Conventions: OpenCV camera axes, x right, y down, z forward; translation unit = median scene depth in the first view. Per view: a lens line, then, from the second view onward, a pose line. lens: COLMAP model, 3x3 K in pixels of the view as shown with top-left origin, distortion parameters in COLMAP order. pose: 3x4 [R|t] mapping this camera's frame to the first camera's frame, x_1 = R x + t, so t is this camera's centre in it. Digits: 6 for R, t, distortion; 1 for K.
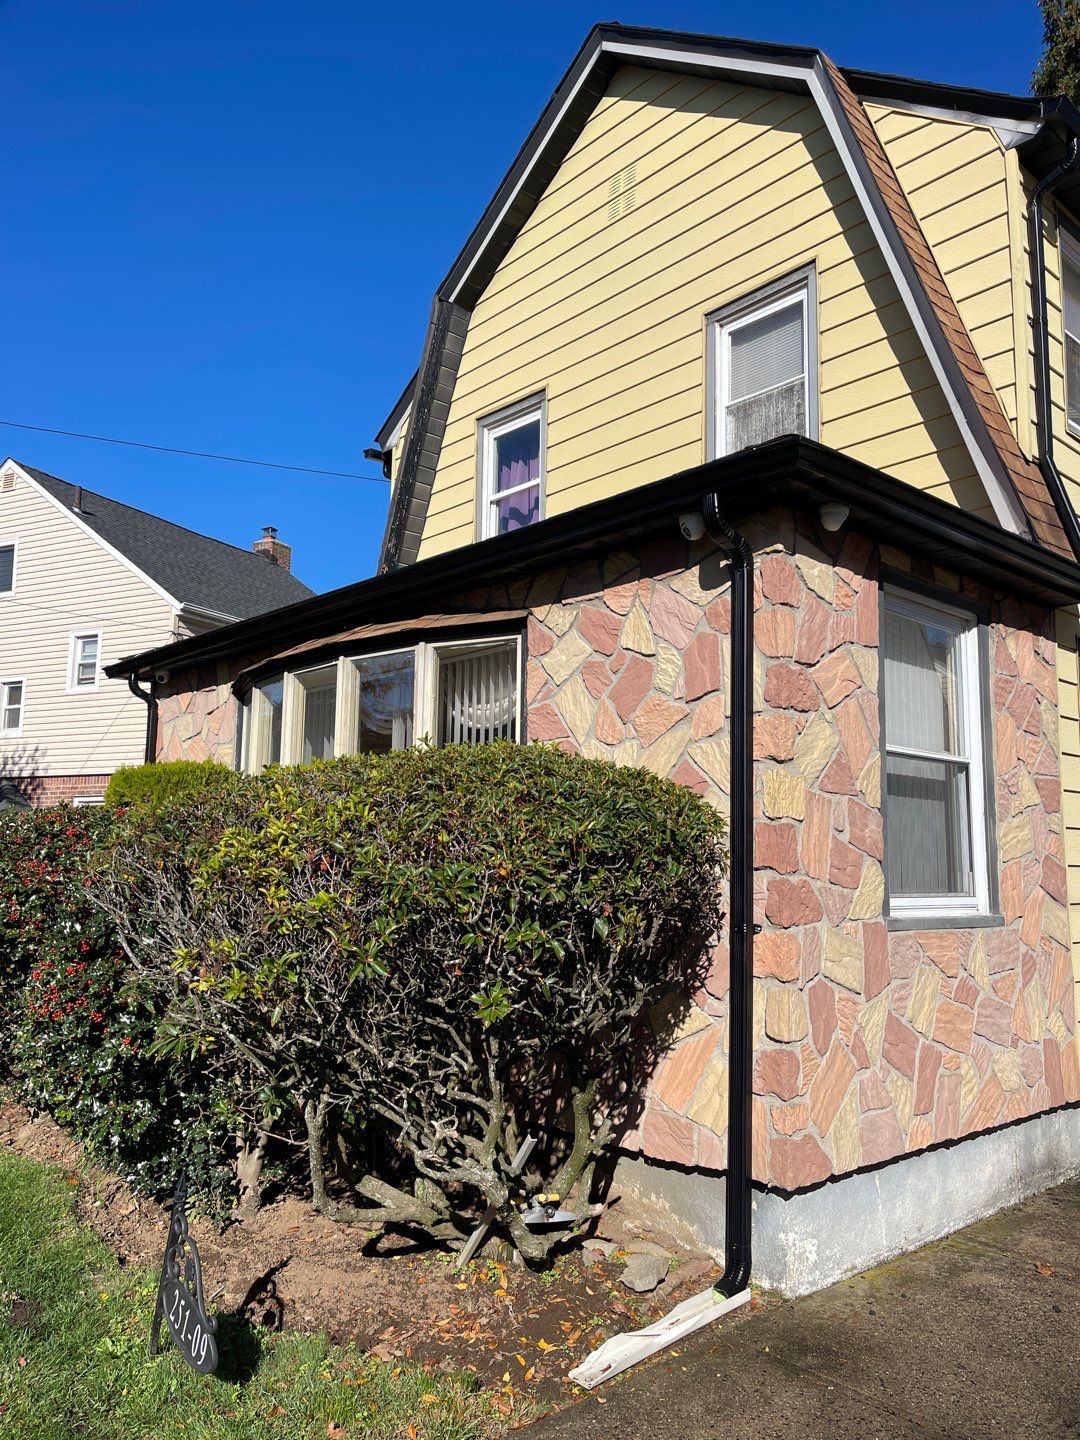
lens RADIAL K [[1085.8, 0, 546.6], [0, 1085.8, 729.7], [0, 0, 1]] dist [0.029232, -0.003362]
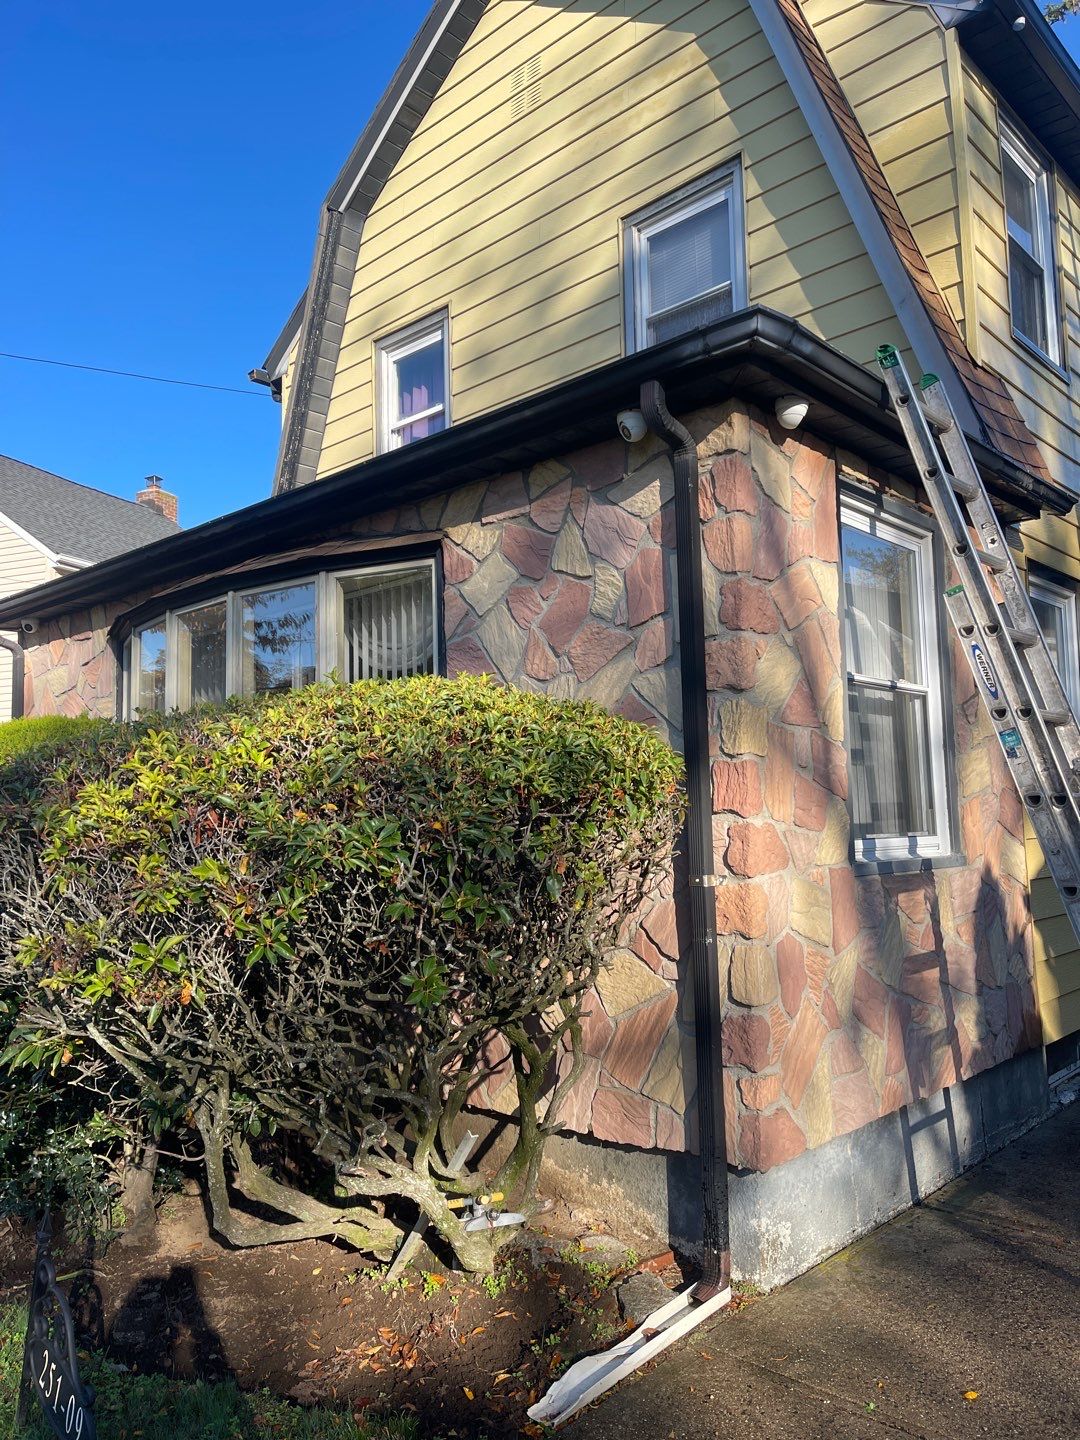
lens RADIAL K [[1078.3, 0, 540.0], [0, 1078.3, 720.0], [0, 0, 1]] dist [0.059926, -0.063909]
pose [[0.996214, -0.027786, 0.082381, -0.016736], [0.025109, 0.999128, 0.033350, 0.016679], [-0.083235, -0.031155, 0.996043, 0.117819]]
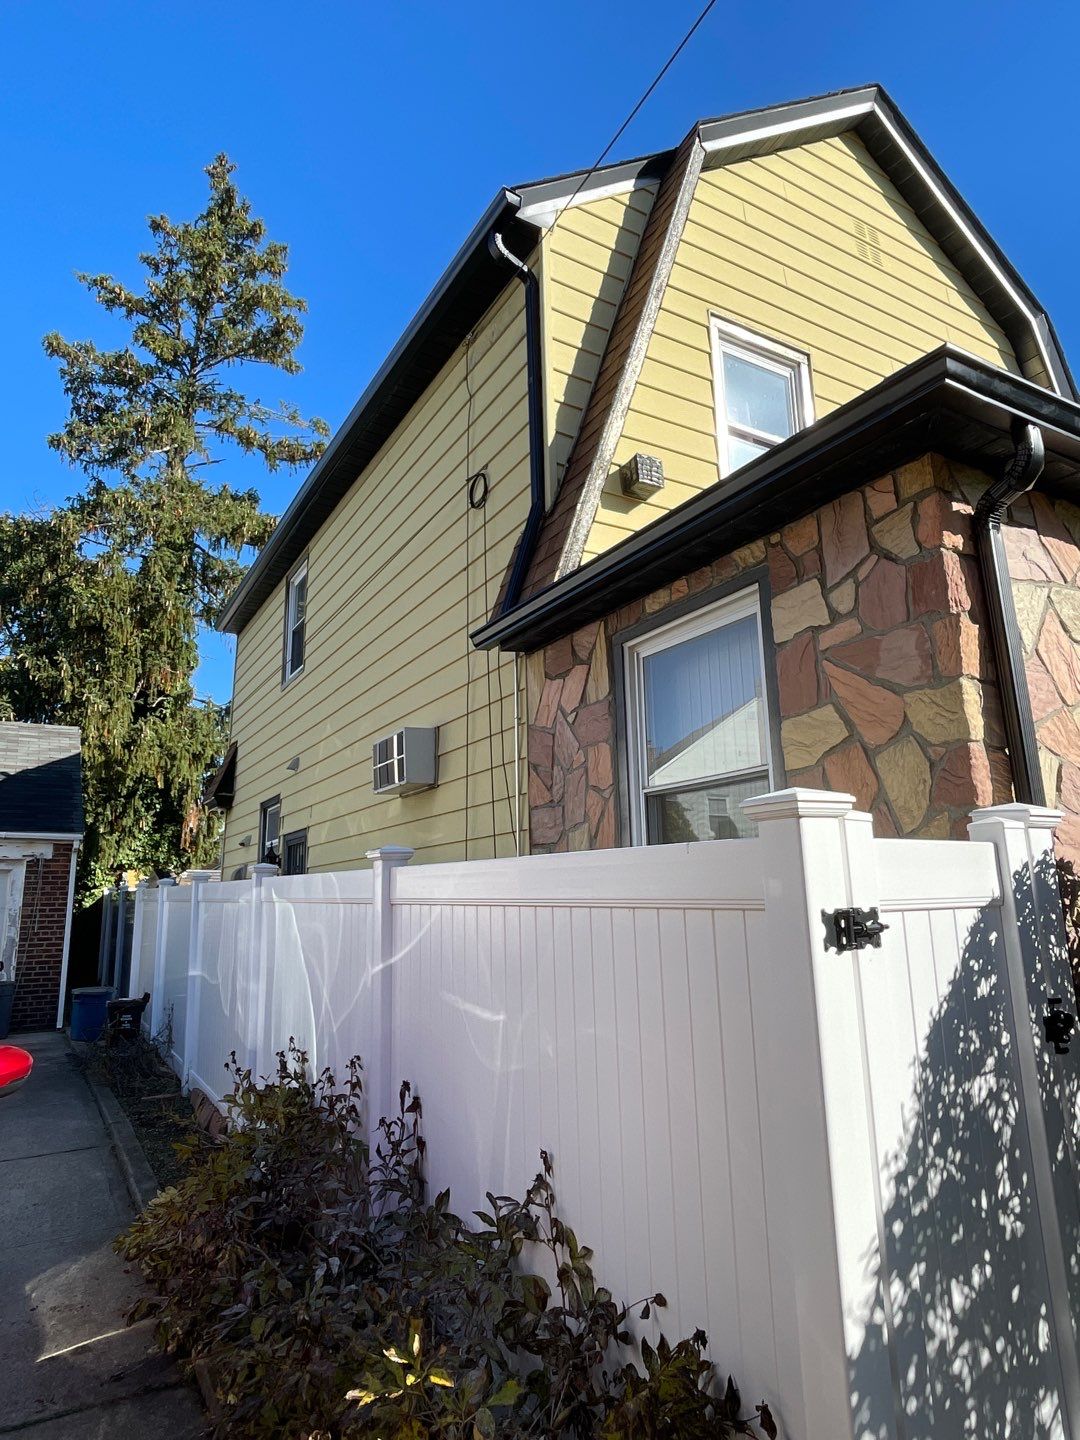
lens RADIAL K [[861.8, 0, 542.5], [0, 861.8, 716.9], [0, 0, 1]] dist [0.015962, -0.032135]
pose [[0.207823, 0.184349, 0.960638, -1.187823], [-0.090577, 0.981487, -0.168754, 0.203038], [-0.973964, -0.051941, 0.220673, 1.885508]]
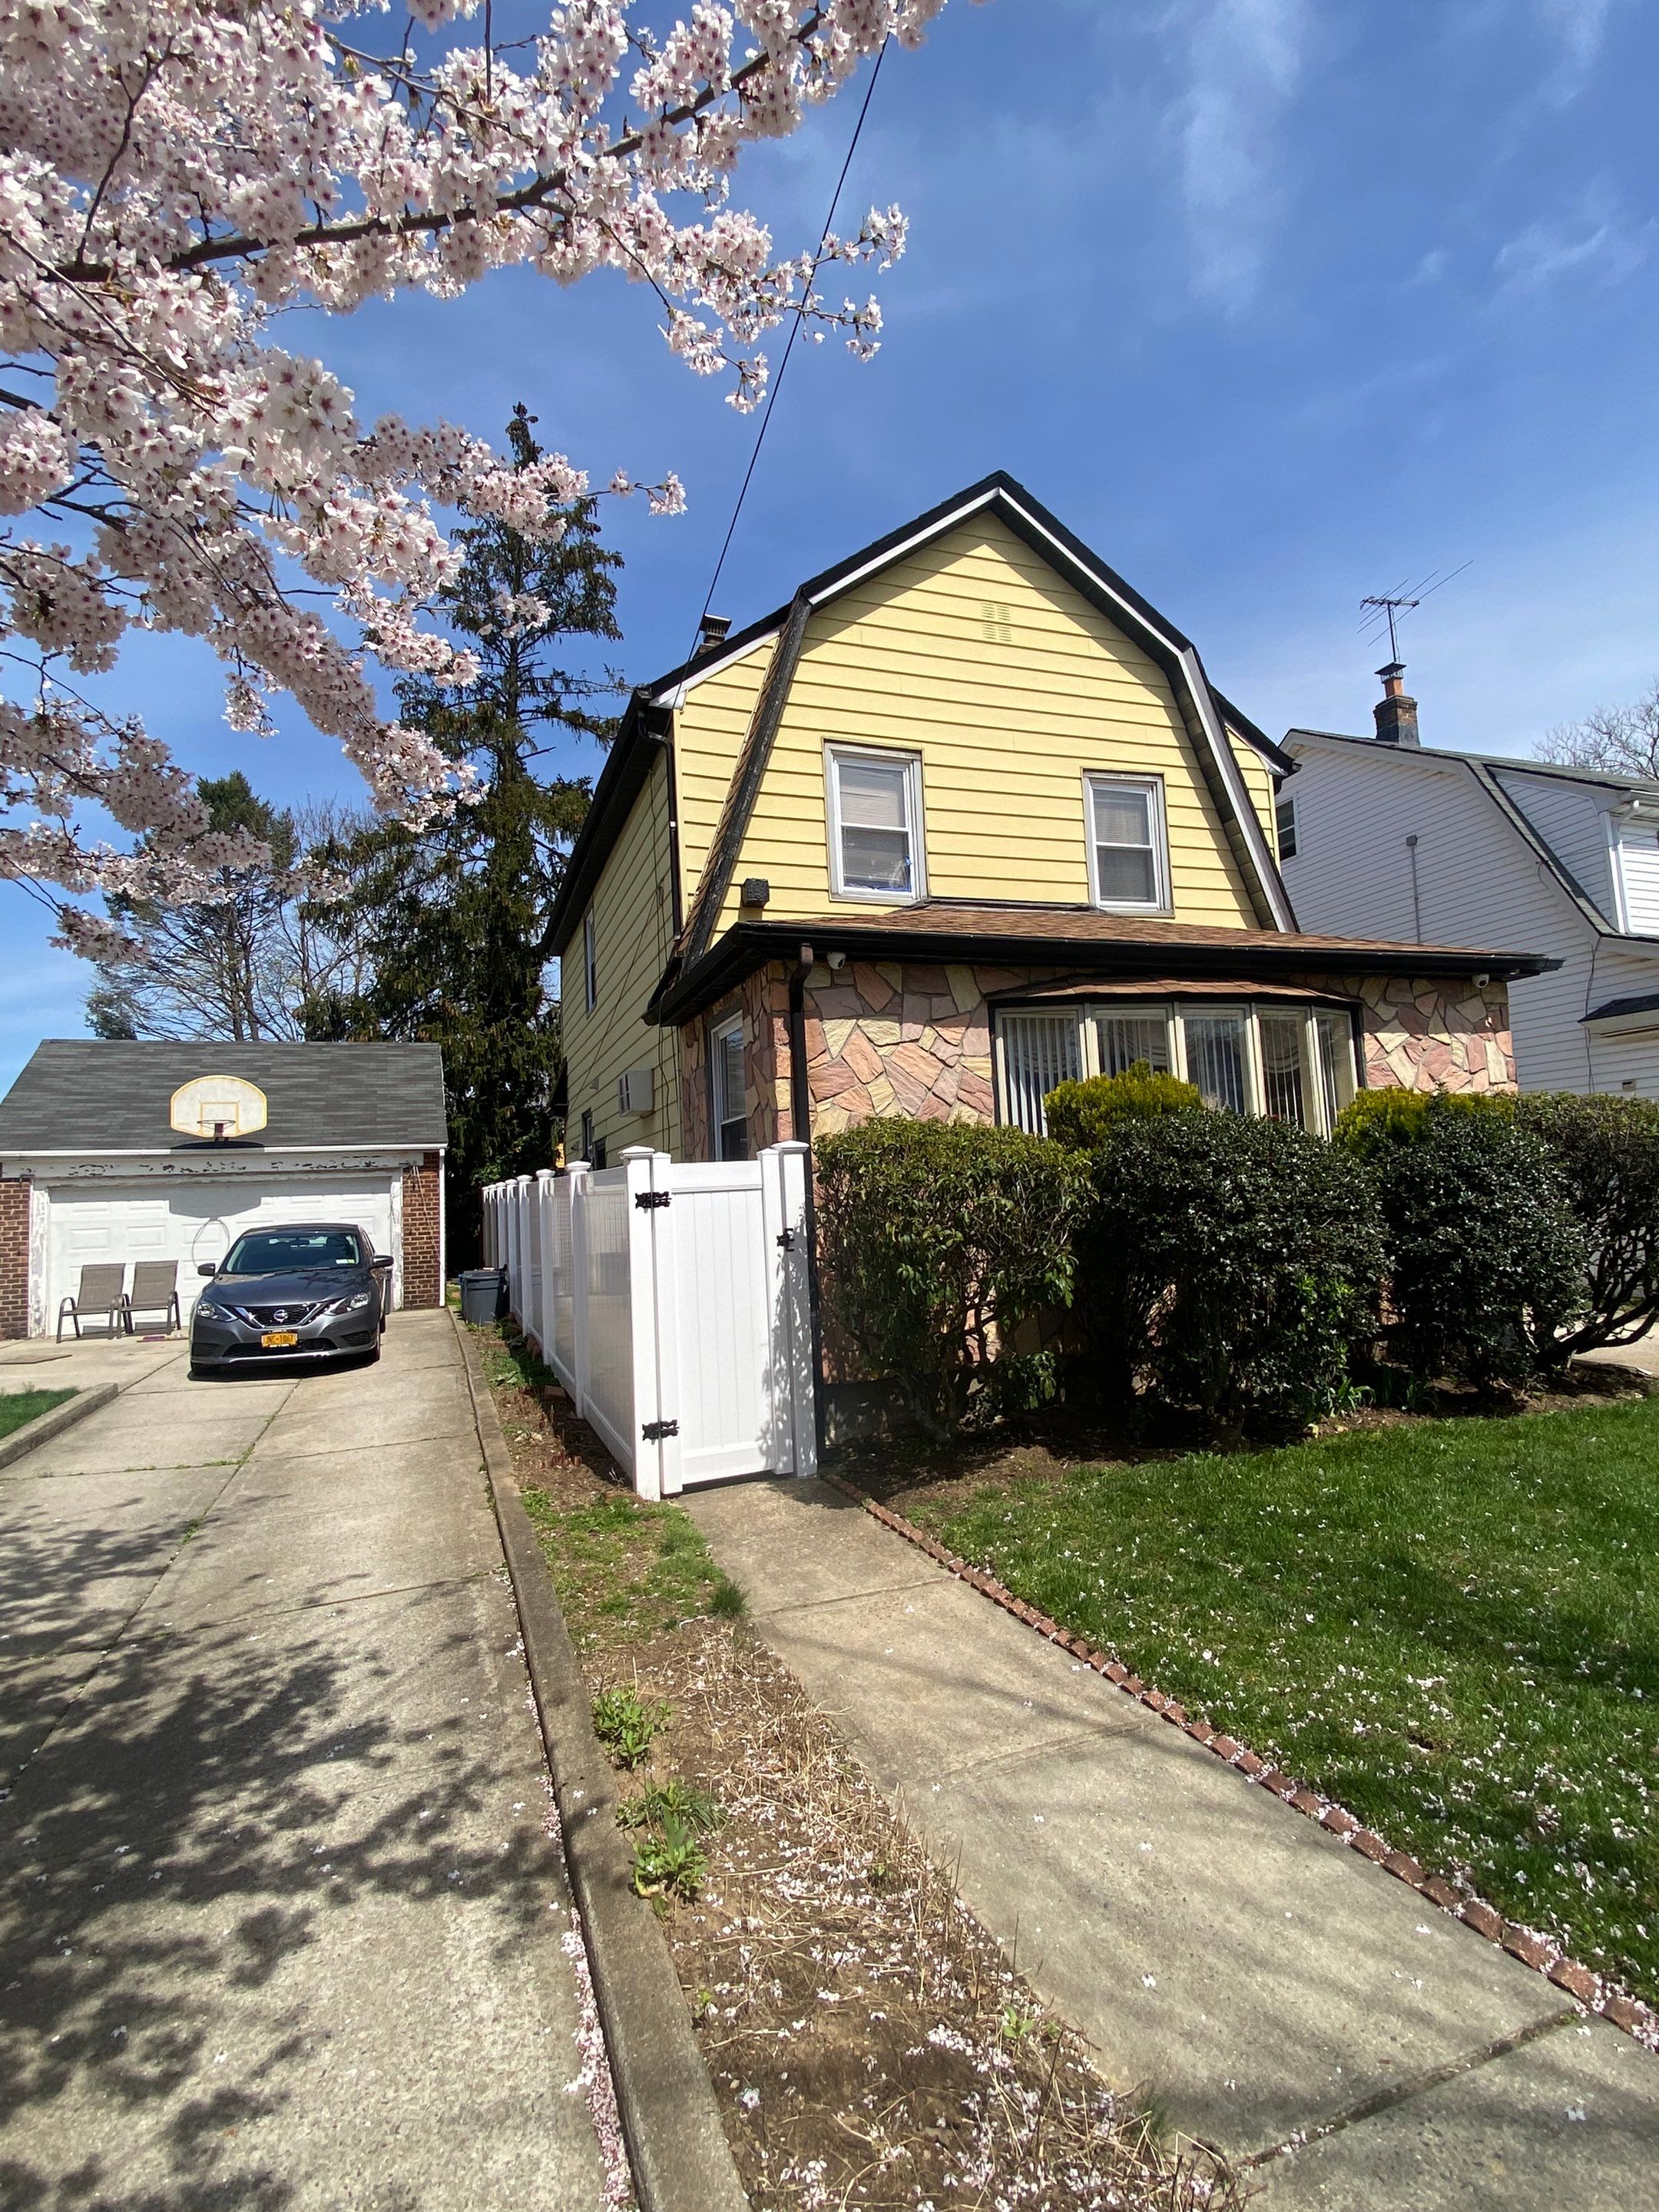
lens RADIAL K [[1074.8, 0, 834.1], [0, 1074.8, 1115.7], [0, 0, 1]] dist [0.034055, -0.000117]
pose [[0.374623, 0.038707, 0.926369, -1.829523], [-0.057925, 0.998154, -0.018282, 0.133312], [-0.925366, -0.046811, 0.376173, 1.189874]]
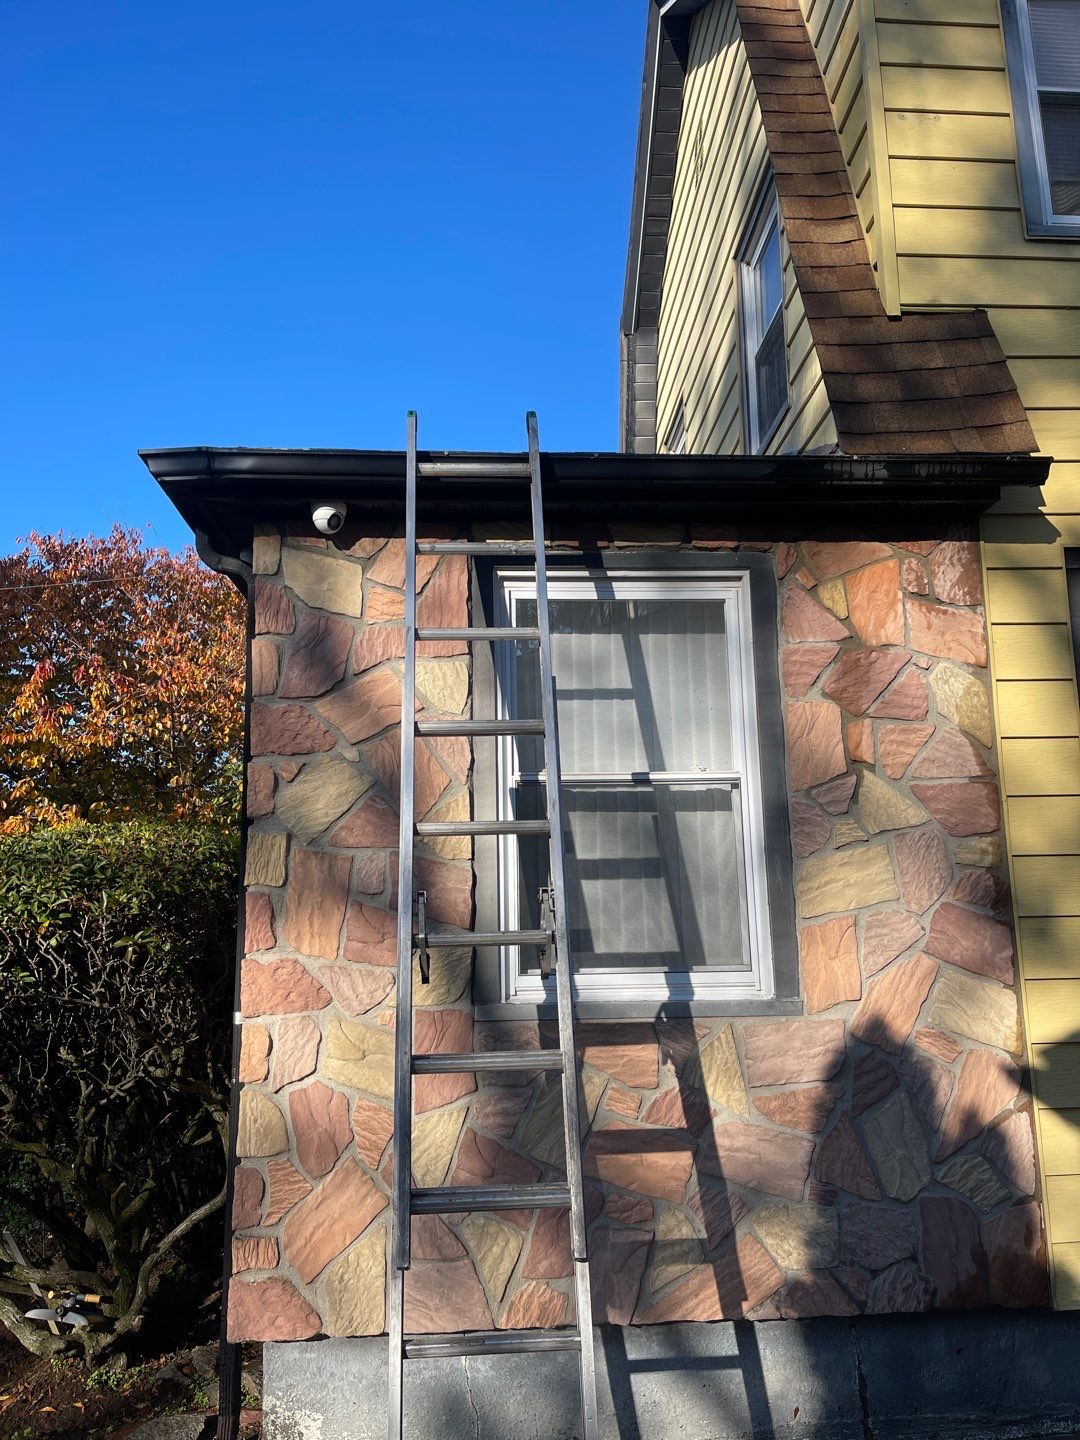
lens RADIAL K [[1098.6, 0, 571.5], [0, 1098.6, 722.5], [0, 0, 1]] dist [0.028295, -0.007997]
pose [[0.779745, -0.139774, -0.610296, 0.798918], [0.108303, 0.990179, -0.088404, 0.048825], [0.616659, 0.002836, 0.787225, 0.401347]]
